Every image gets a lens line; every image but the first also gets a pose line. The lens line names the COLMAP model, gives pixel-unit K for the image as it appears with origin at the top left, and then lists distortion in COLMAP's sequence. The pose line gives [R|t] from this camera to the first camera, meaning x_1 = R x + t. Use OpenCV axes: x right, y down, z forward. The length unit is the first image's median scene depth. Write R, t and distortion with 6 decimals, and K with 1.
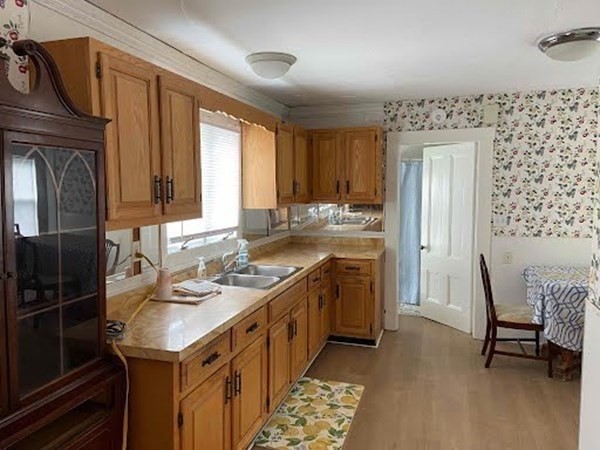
lens RADIAL K [[445.2, 0, 299.2], [0, 445.2, 229.0], [0, 0, 1]] dist [0.118267, -0.163150]
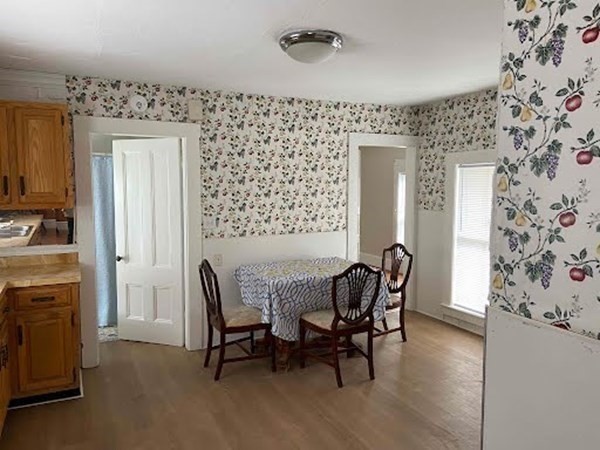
lens RADIAL K [[445.2, 0, 299.2], [0, 445.2, 229.0], [0, 0, 1]] dist [0.118267, -0.163150]
pose [[0.714784, -0.059032, 0.696850, -0.086623], [0.061225, 0.997887, 0.021733, -0.014042], [-0.696660, 0.027130, 0.716888, 0.186852]]
